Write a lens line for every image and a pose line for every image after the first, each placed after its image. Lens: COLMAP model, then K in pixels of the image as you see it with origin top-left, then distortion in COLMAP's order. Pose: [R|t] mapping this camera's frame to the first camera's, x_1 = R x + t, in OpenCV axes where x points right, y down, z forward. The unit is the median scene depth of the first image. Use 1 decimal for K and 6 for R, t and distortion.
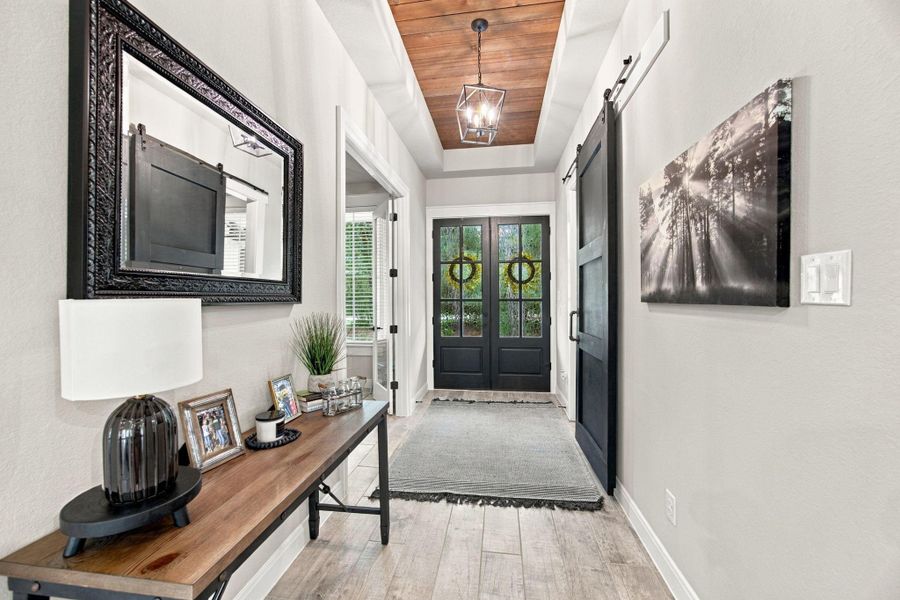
lens RADIAL K [[354.0, 0, 448.5], [0, 354.0, 301.0], [0, 0, 1]] dist [-0.001637, 0.002798]
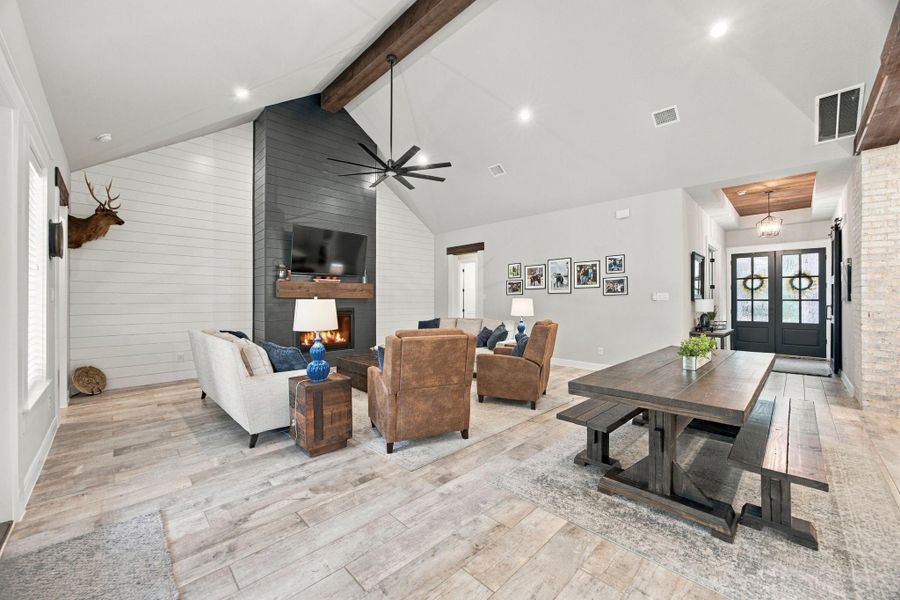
lens RADIAL K [[354.0, 0, 448.5], [0, 354.0, 301.0], [0, 0, 1]] dist [-0.001637, 0.002798]
pose [[0.806856, 0.004290, -0.590733, -0.139101], [-0.007154, 0.999971, -0.002509, 0.015437], [0.590705, 0.006251, 0.806863, -1.264141]]
